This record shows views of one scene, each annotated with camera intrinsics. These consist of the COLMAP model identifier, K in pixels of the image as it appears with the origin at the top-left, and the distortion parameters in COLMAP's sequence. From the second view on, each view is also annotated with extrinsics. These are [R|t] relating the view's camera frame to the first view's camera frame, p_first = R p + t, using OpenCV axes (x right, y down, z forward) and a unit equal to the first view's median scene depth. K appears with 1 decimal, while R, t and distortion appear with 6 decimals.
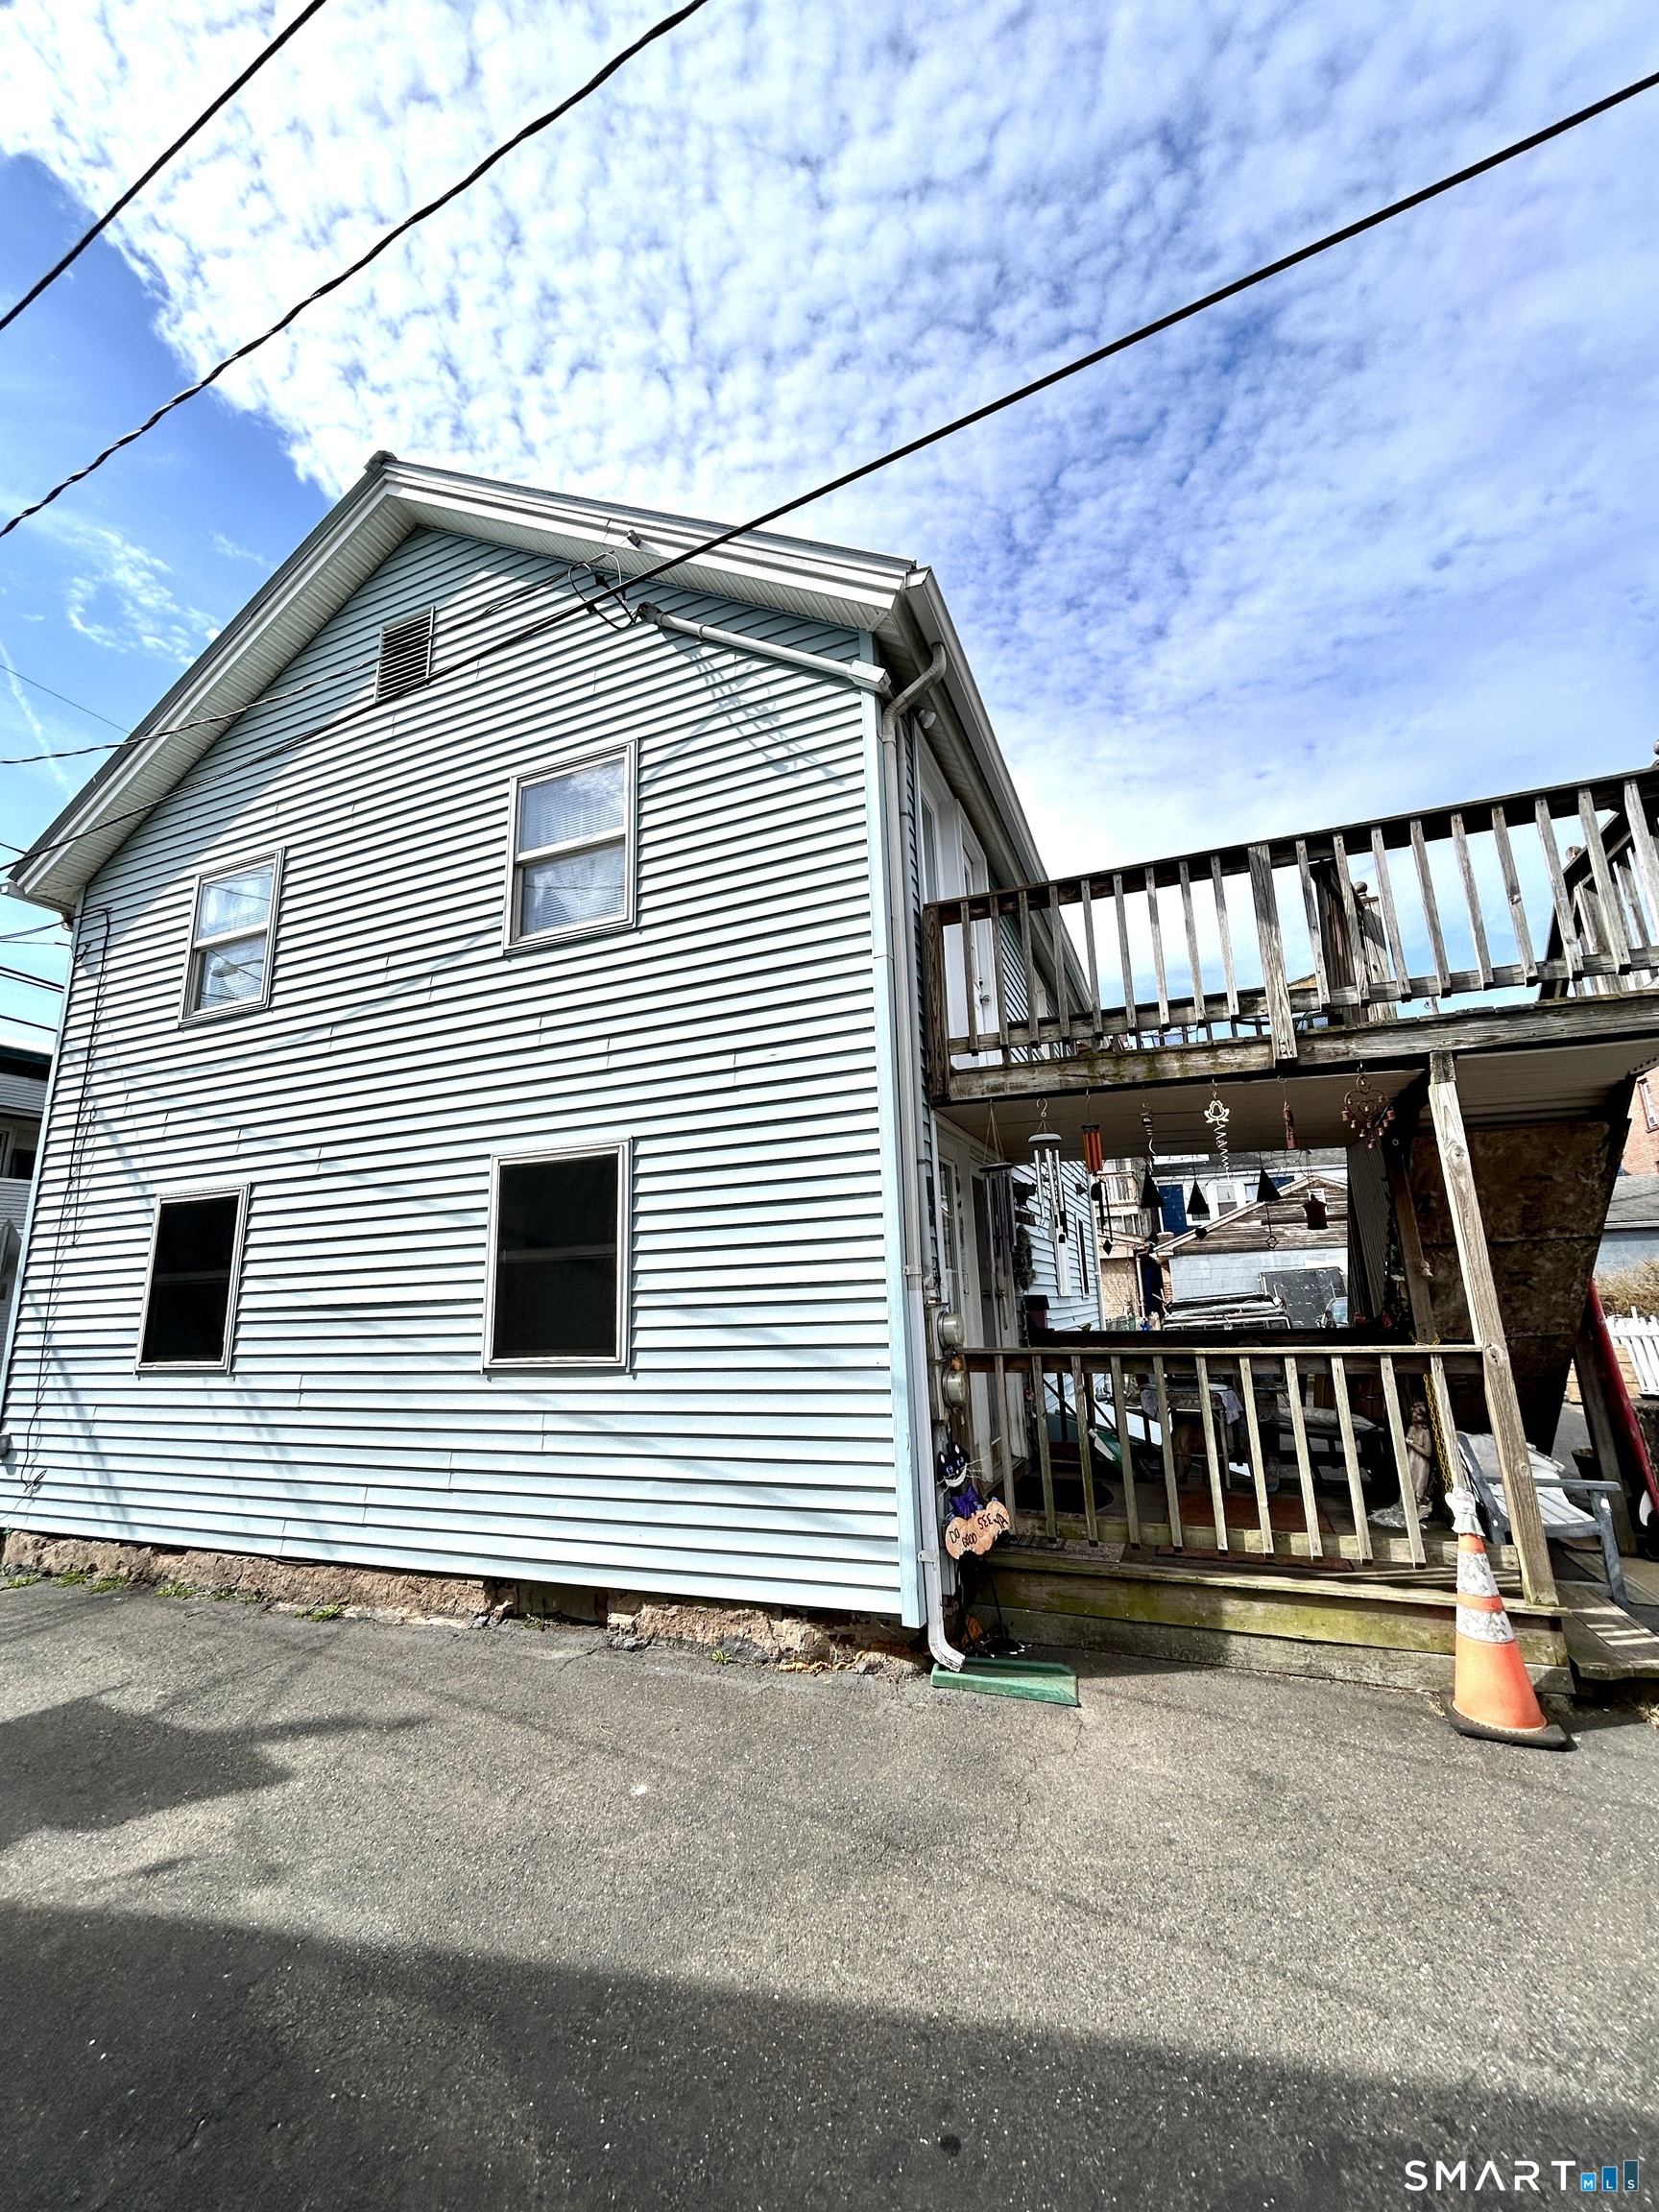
lens RADIAL K [[899.9, 0, 829.1], [0, 899.9, 1103.1], [0, 0, 1]] dist [0.004173, 0.000023]
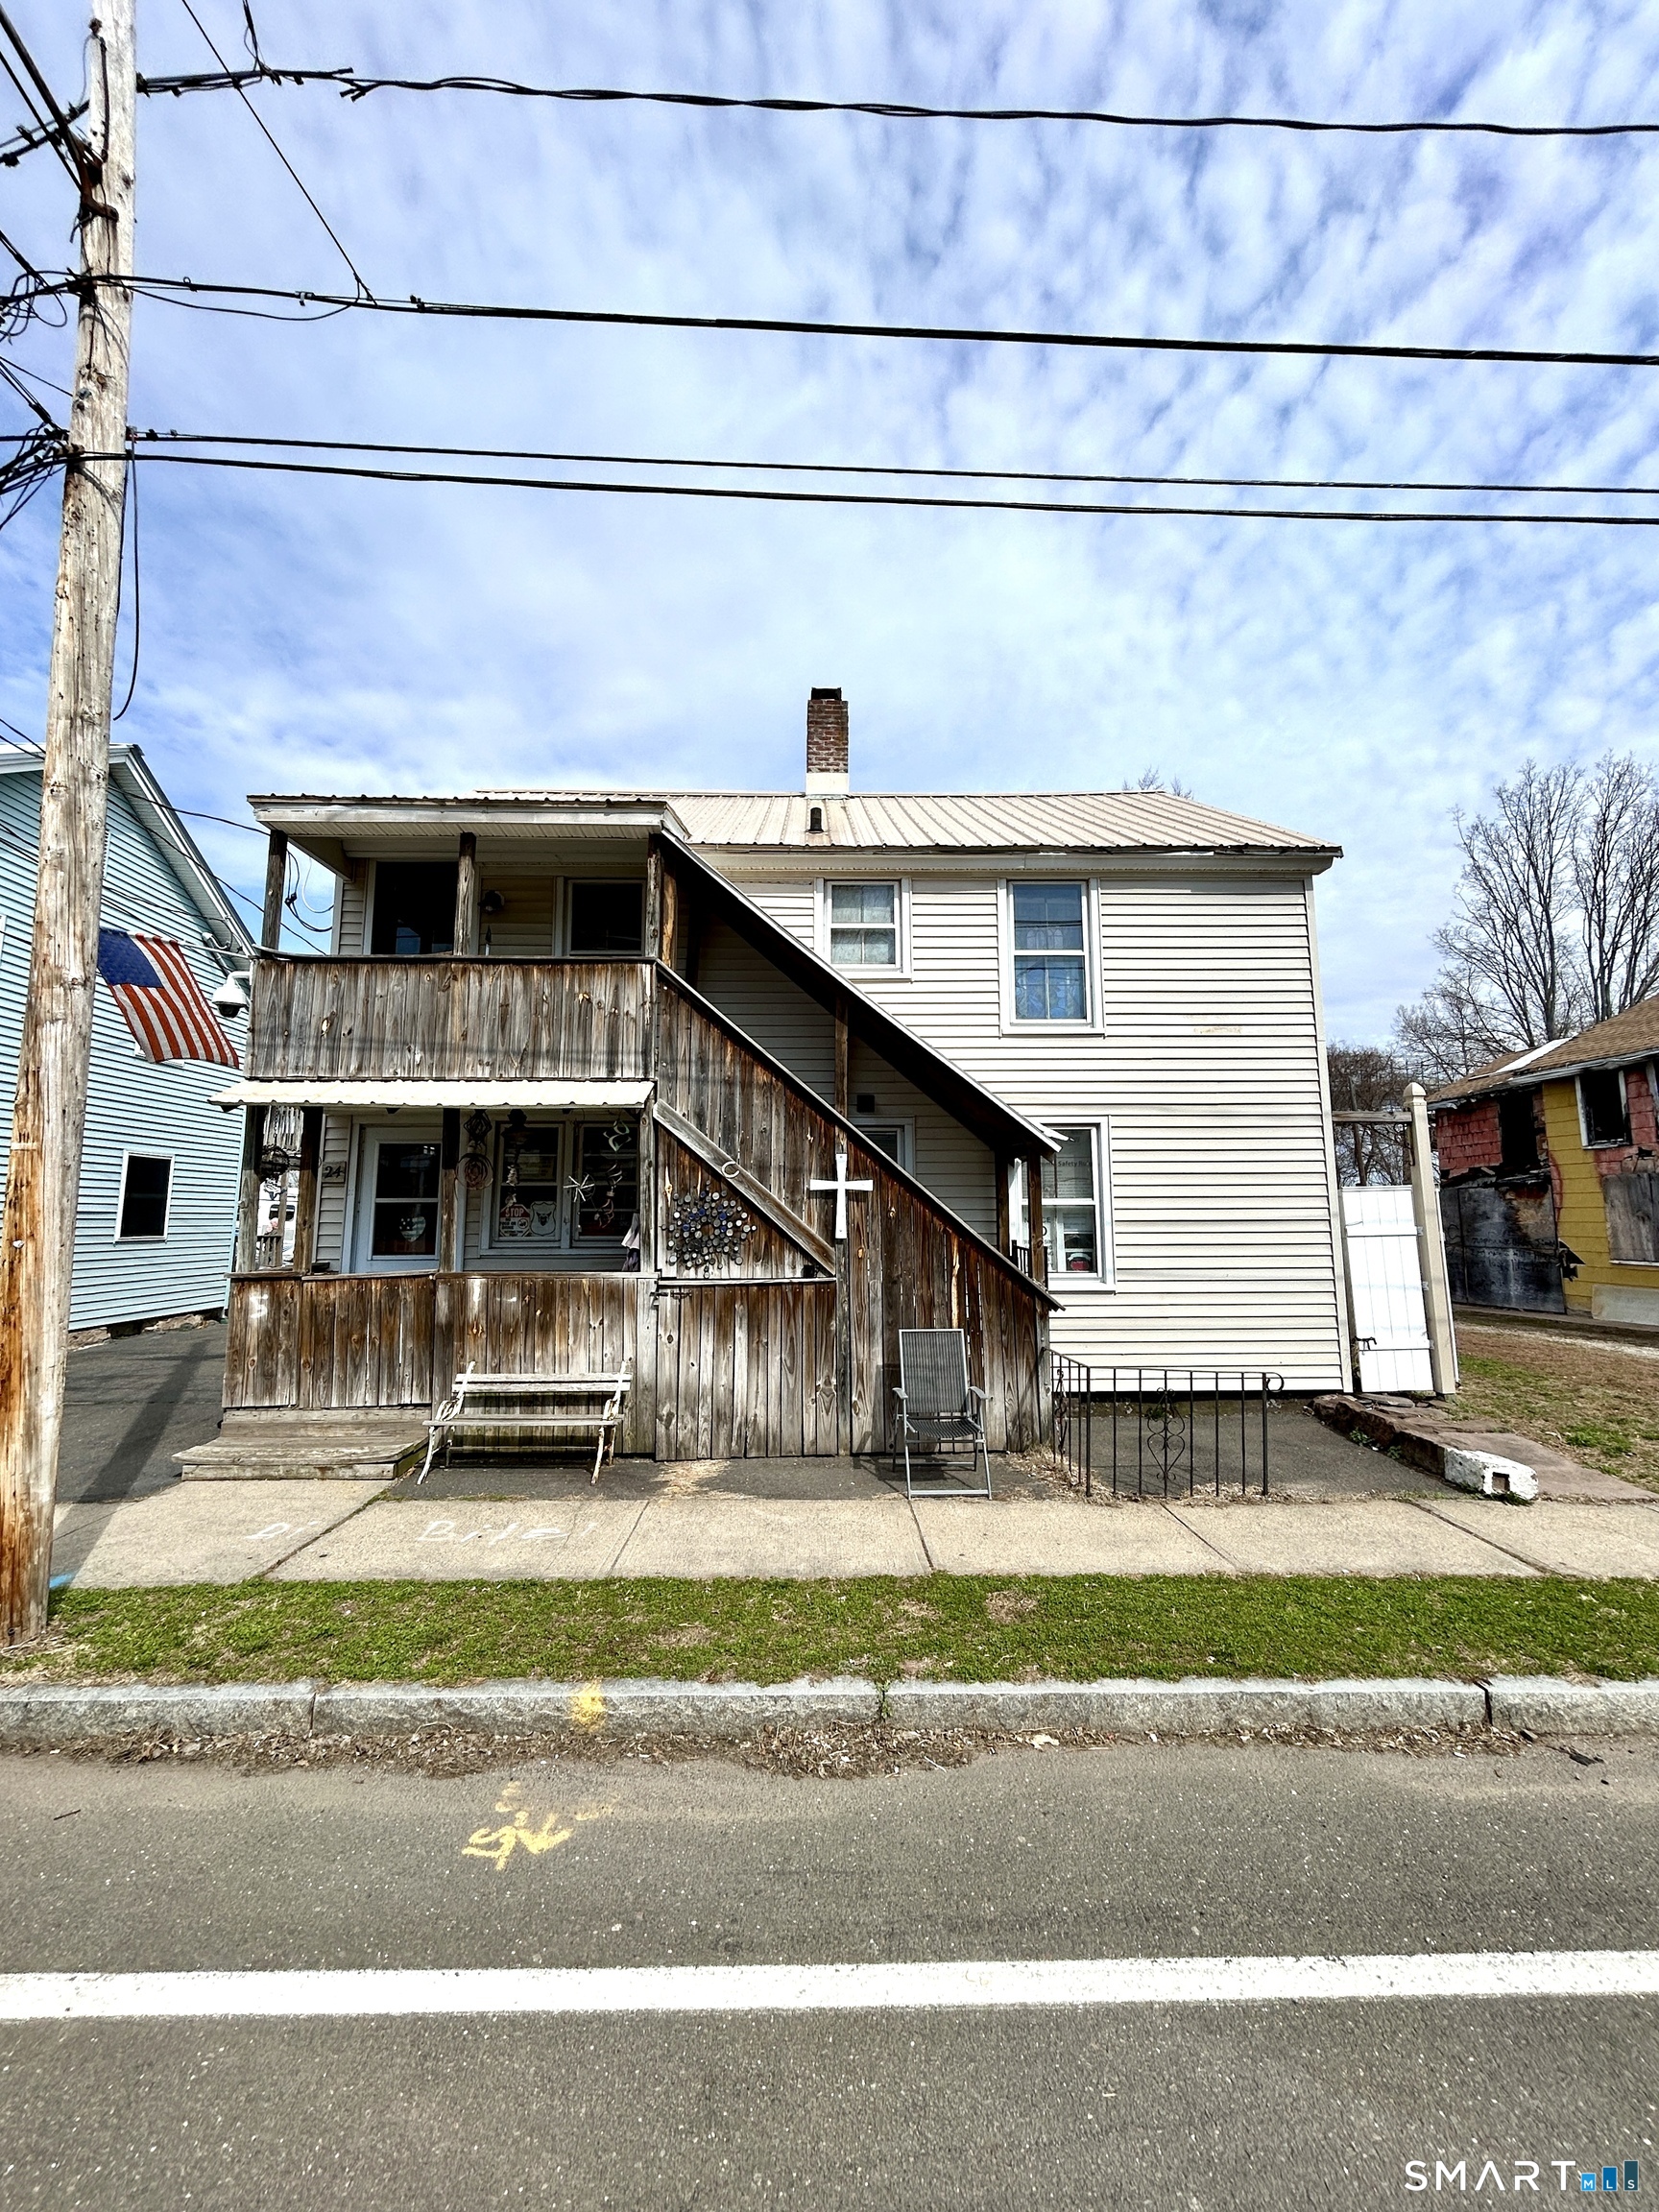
lens RADIAL K [[899.9, 0, 826.7], [0, 899.9, 1095.6], [0, 0, 1]] dist [0.004173, 0.000023]
pose [[-0.408153, 0.161505, 0.898514, -3.352825], [-0.179781, 0.950733, -0.252557, 0.195280], [-0.895036, -0.264618, -0.359009, 0.287207]]
